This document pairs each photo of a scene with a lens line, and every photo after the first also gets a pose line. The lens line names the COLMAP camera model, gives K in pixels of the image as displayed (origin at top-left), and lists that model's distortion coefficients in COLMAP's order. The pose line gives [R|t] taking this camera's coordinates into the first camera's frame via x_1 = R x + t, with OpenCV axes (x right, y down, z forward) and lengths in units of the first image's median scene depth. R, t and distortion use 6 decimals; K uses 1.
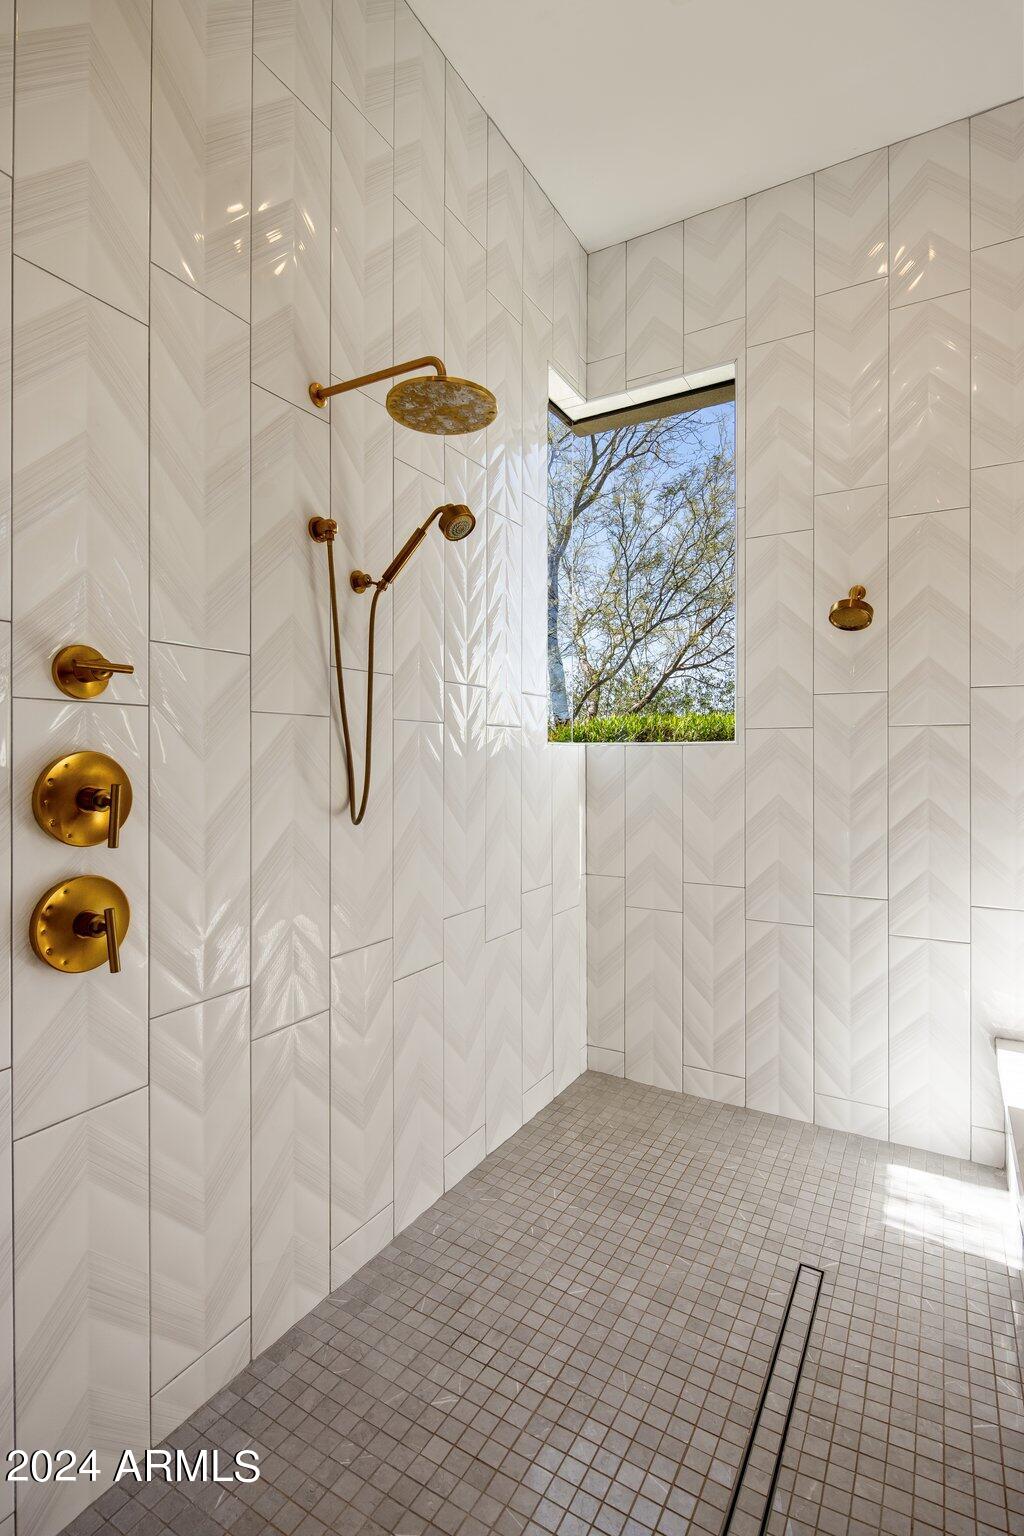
lens RADIAL K [[742.2, 0, 513.0], [0, 742.2, 752.4], [0, 0, 1]] dist [0.000613, -0.000316]
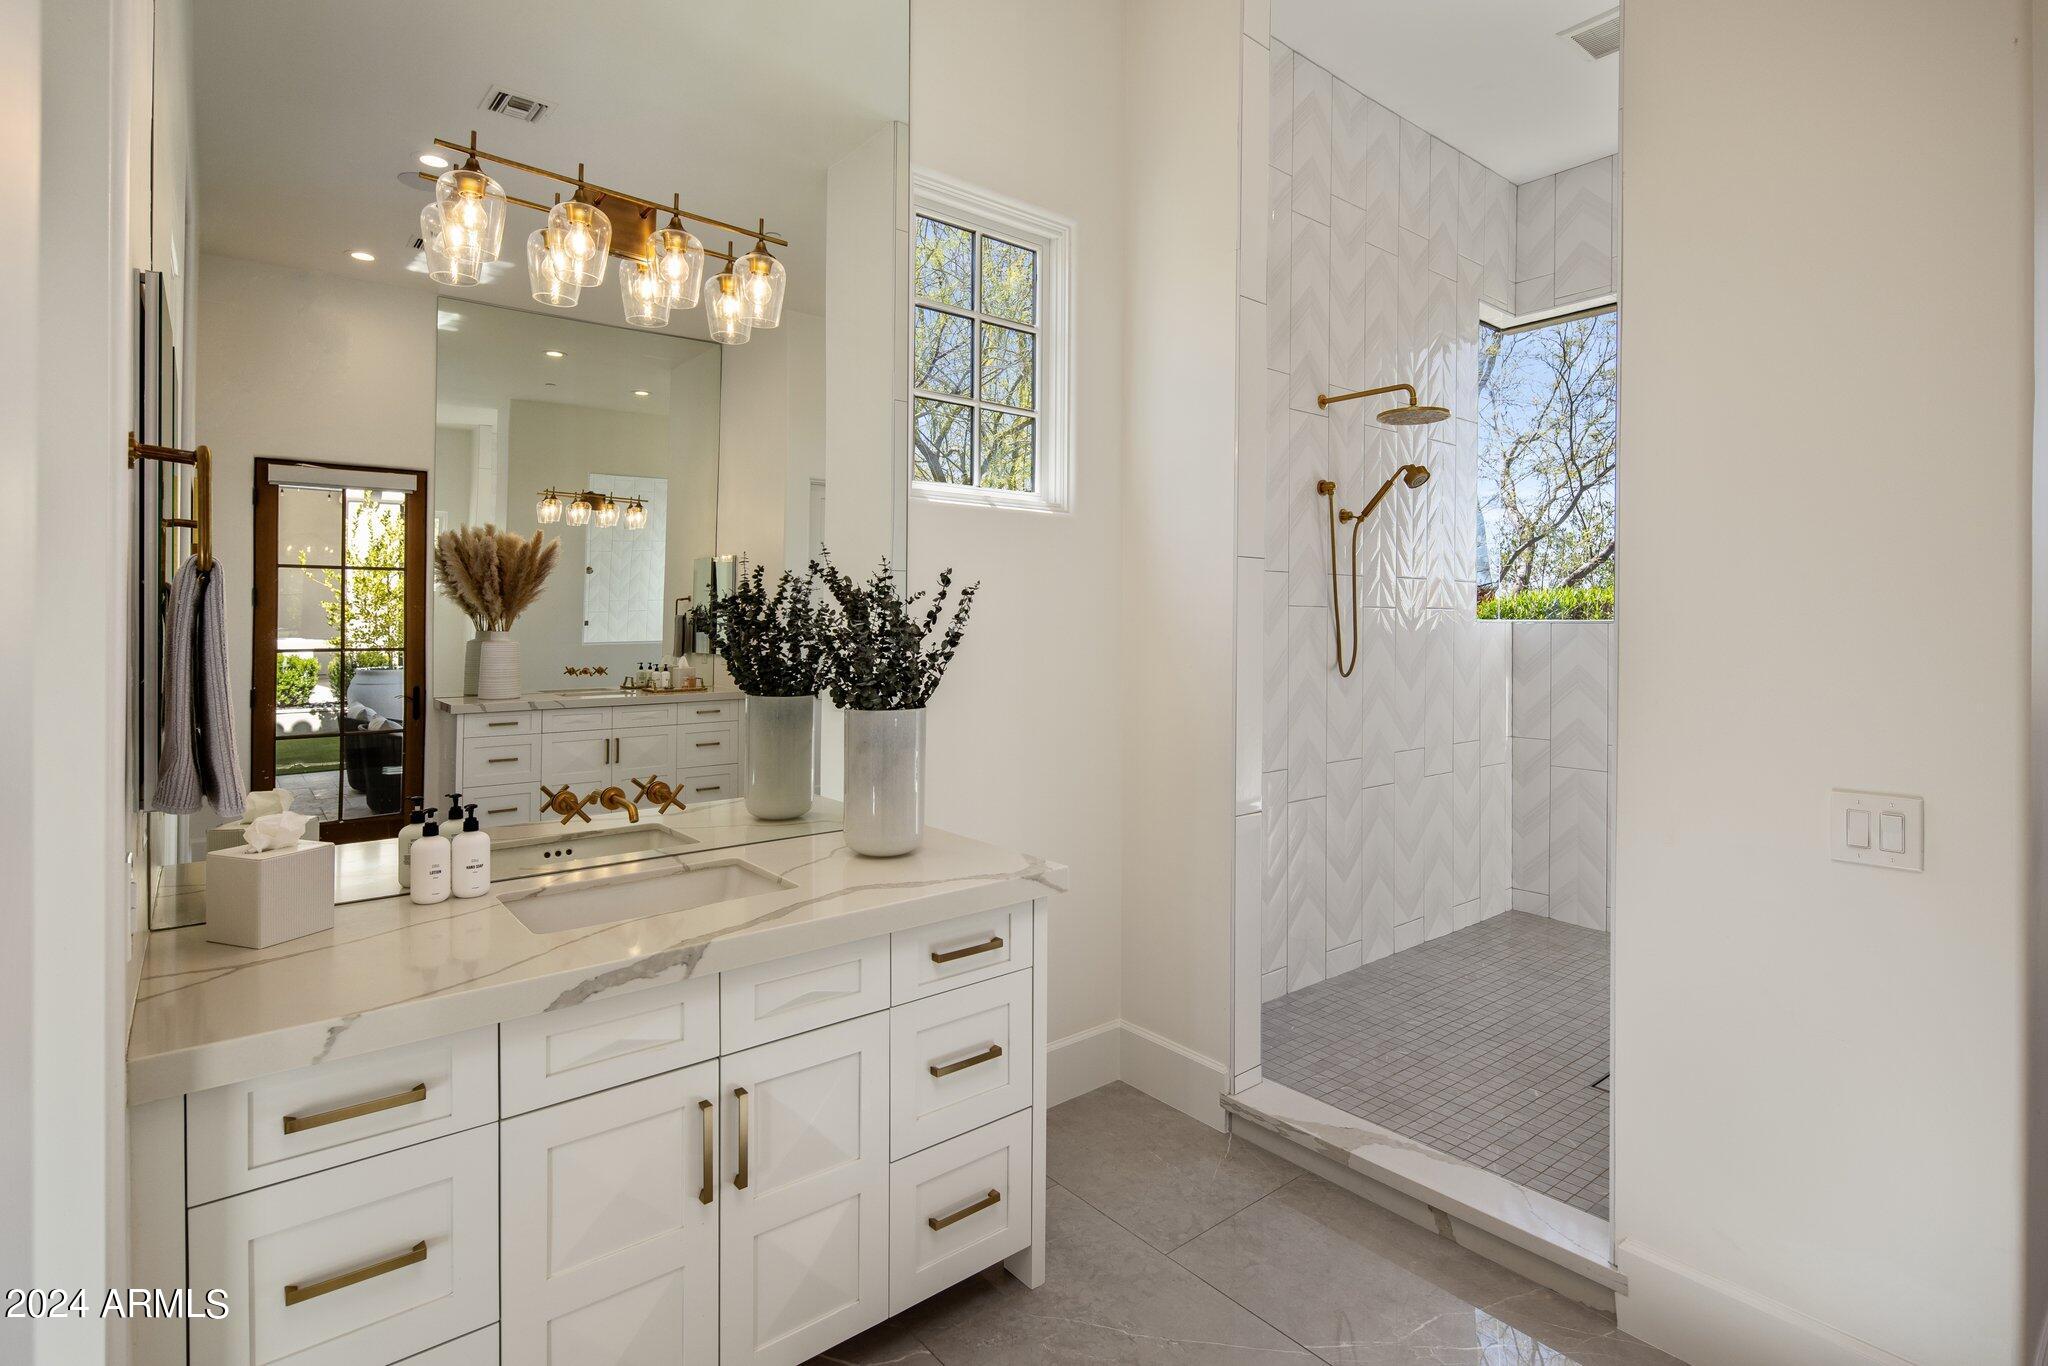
lens RADIAL K [[989.6, 0, 1020.4], [0, 989.6, 623.5], [0, 0, 1]] dist [0.000613, -0.000316]
pose [[0.933686, 0.005145, -0.358057, -0.085619], [-0.004075, 0.999985, 0.003743, -0.014692], [0.358070, -0.002036, 0.933692, -0.930778]]
